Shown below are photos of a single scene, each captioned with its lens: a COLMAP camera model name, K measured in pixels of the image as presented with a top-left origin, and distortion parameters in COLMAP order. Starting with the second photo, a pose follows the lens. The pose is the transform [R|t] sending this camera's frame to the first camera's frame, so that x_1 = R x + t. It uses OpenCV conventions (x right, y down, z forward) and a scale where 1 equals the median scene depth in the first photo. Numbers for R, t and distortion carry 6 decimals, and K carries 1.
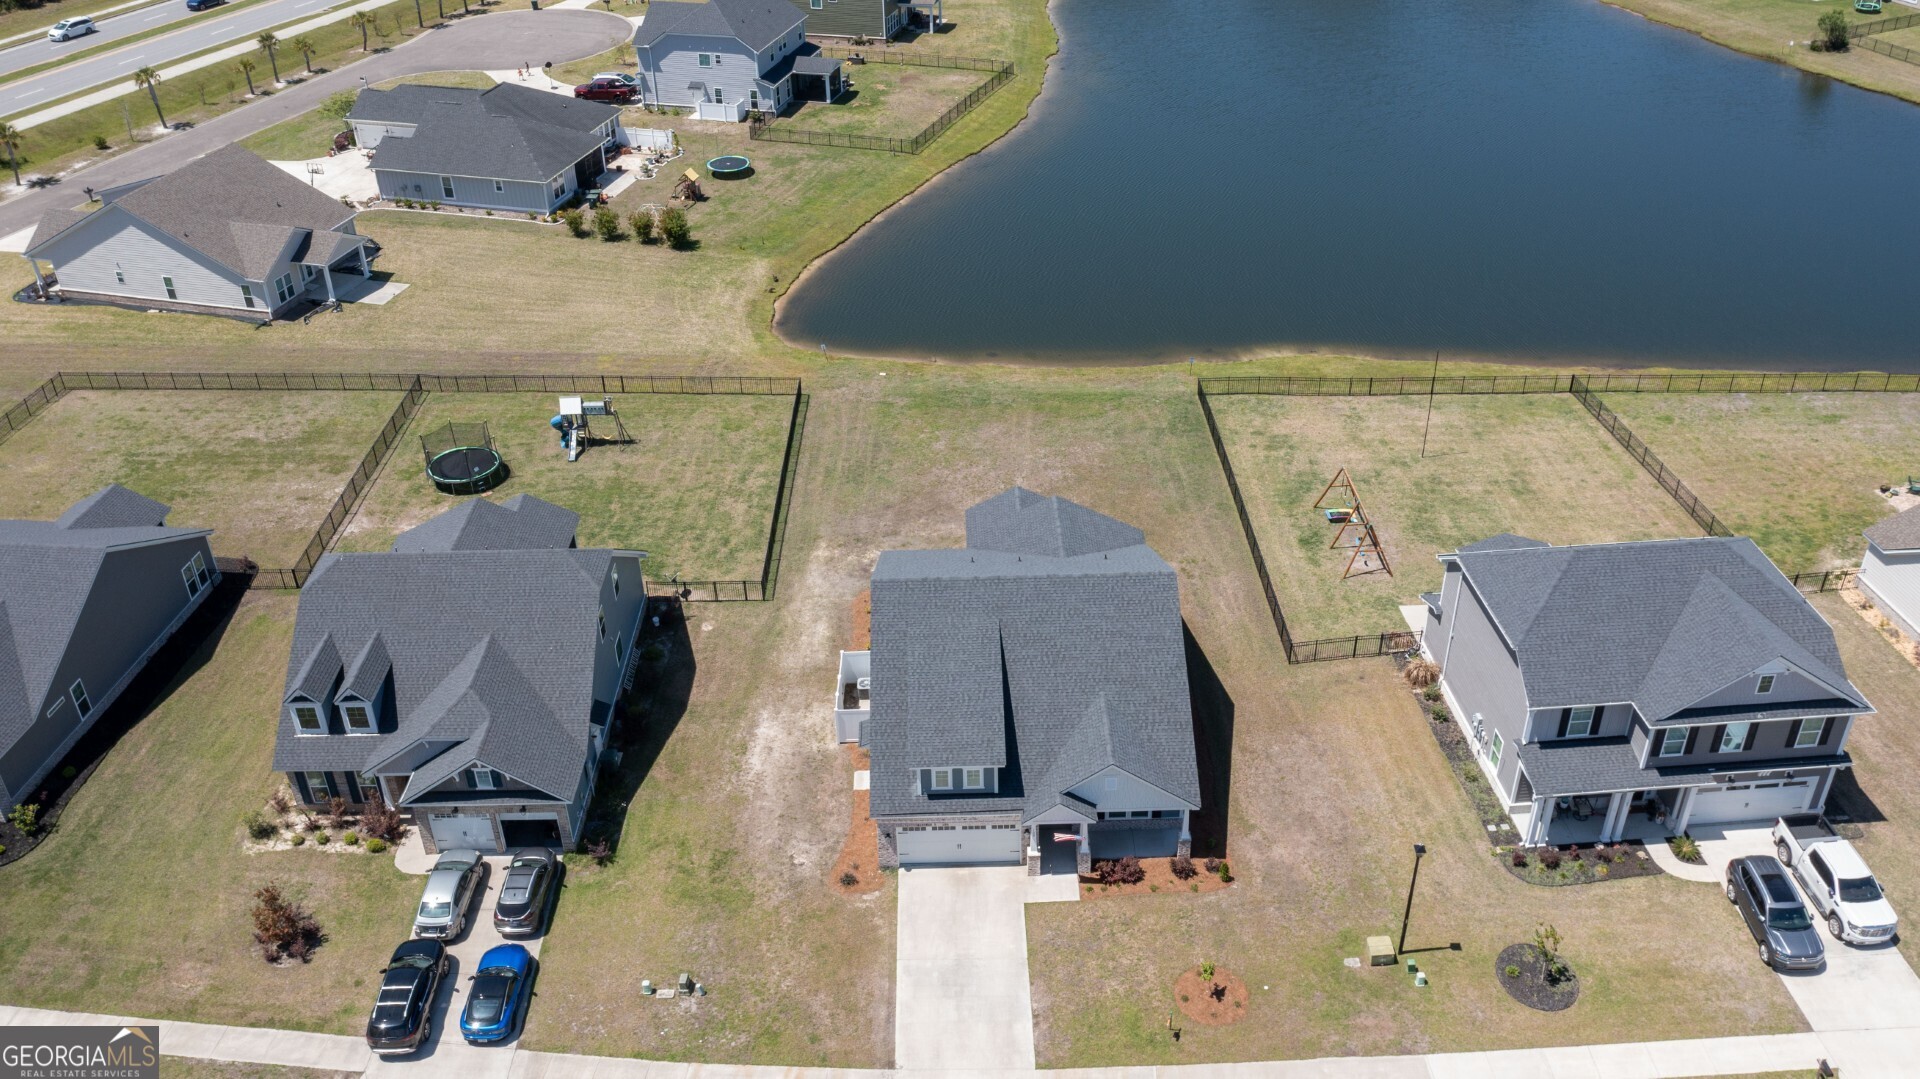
lens RADIAL K [[1514.0, 0, 970.2], [0, 1514.0, 535.3], [0, 0, 1]] dist [-0.013575, 0.004776]
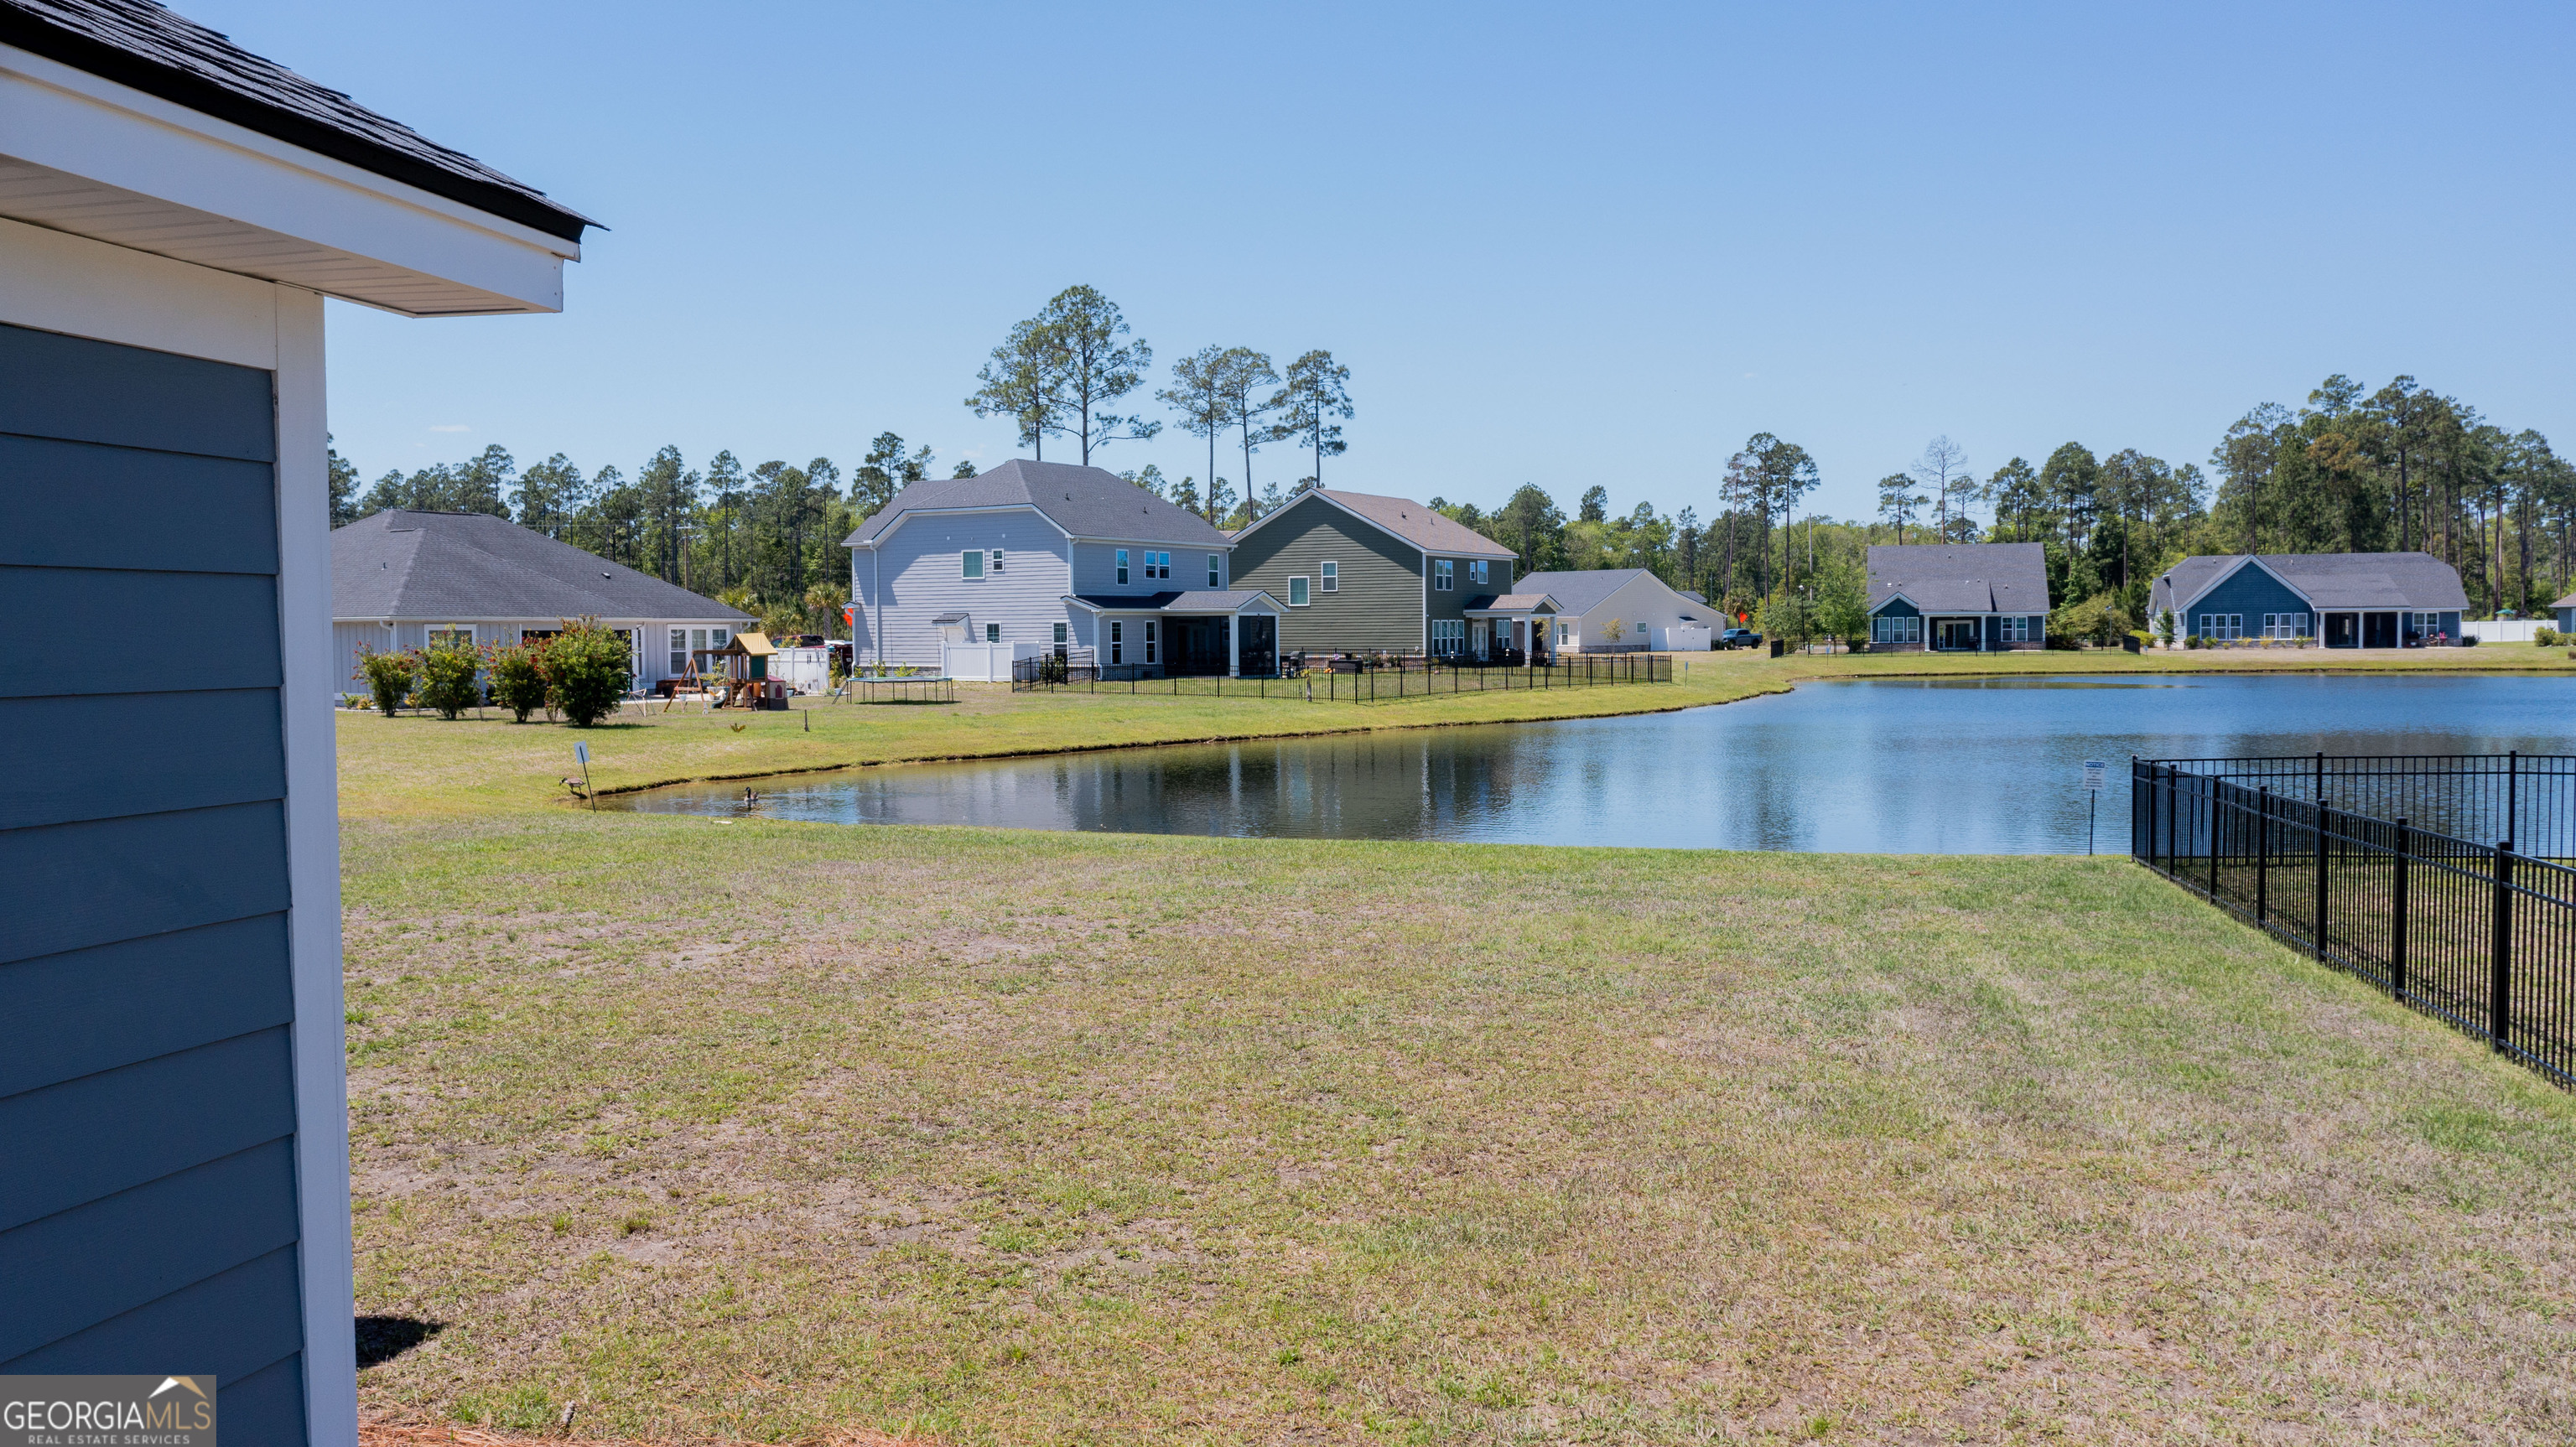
lens RADIAL K [[2031.1, 0, 1301.4], [0, 2031.1, 726.7], [0, 0, 1]] dist [-0.013575, 0.004776]
pose [[0.969076, 0.020149, -0.245940, 0.129354], [-0.140143, 0.865272, -0.481314, 0.021205], [0.203107, 0.500897, 0.841338, 0.909330]]
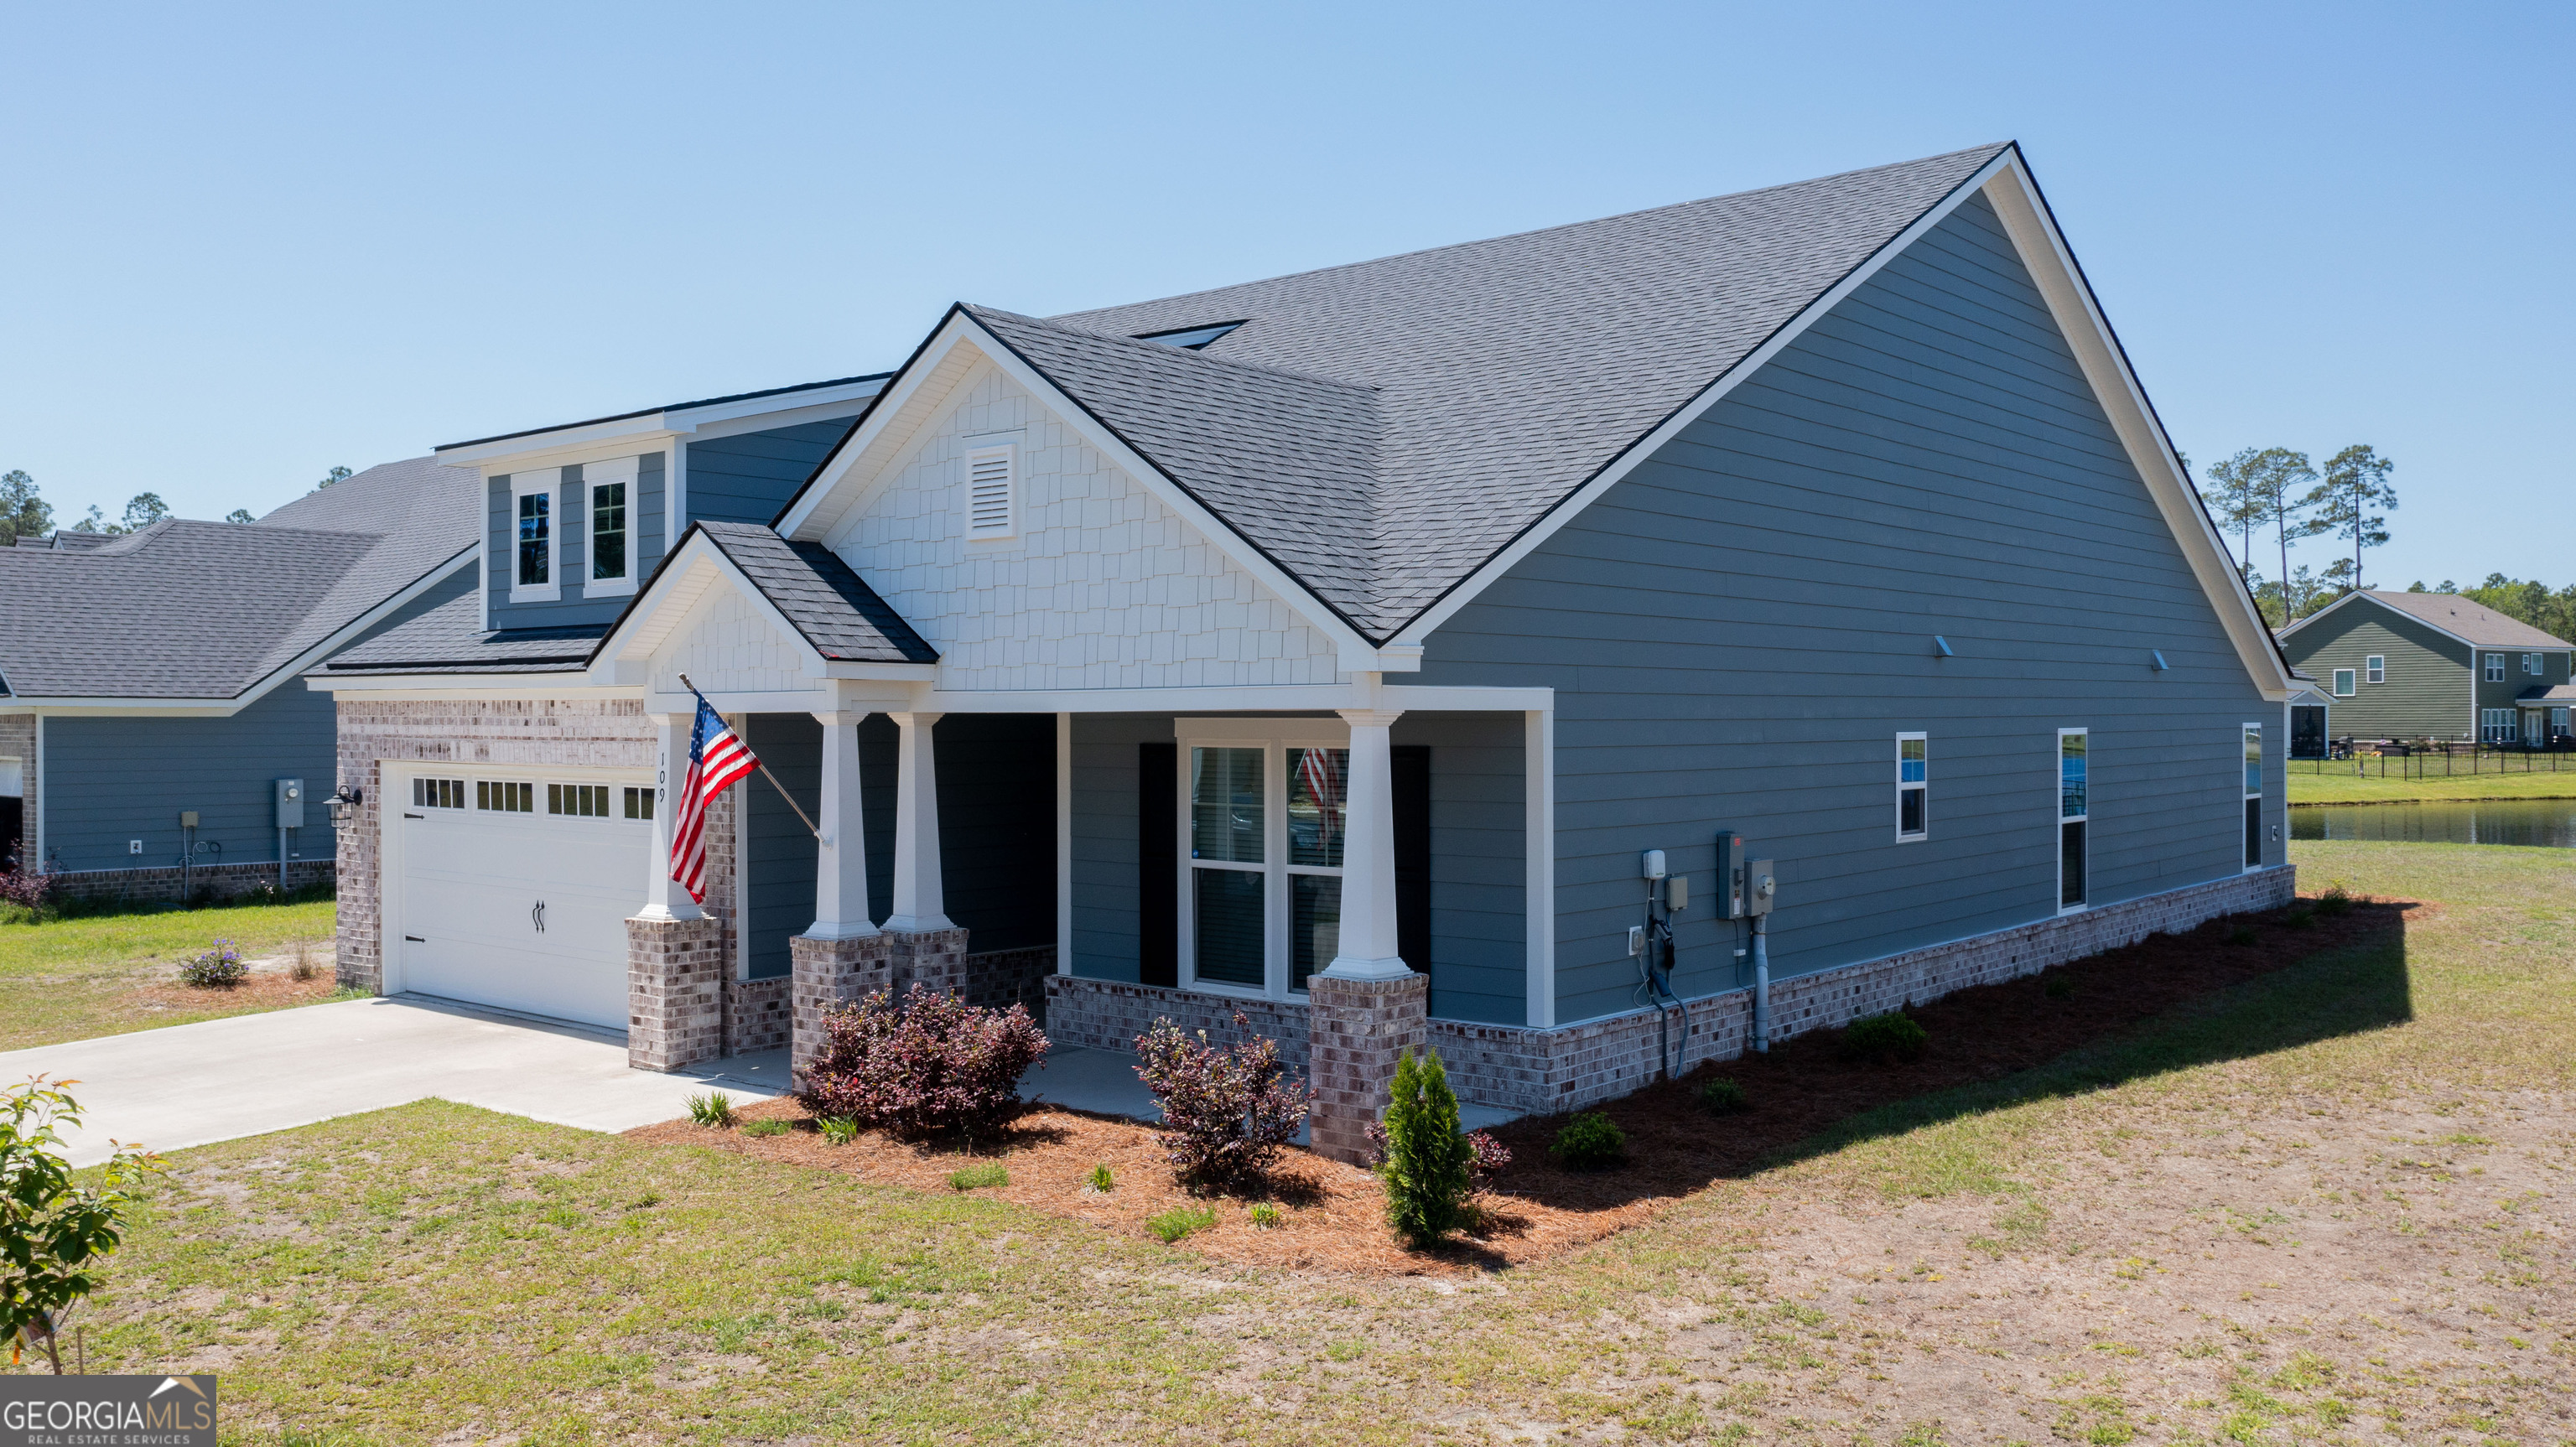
lens RADIAL K [[2031.1, 0, 1296.5], [0, 2031.1, 711.8], [0, 0, 1]] dist [-0.013575, 0.004776]
pose [[0.752268, 0.012179, -0.658744, 0.196399], [-0.364323, 0.840754, -0.400502, 0.191130], [0.548964, 0.541280, 0.636910, 0.636682]]
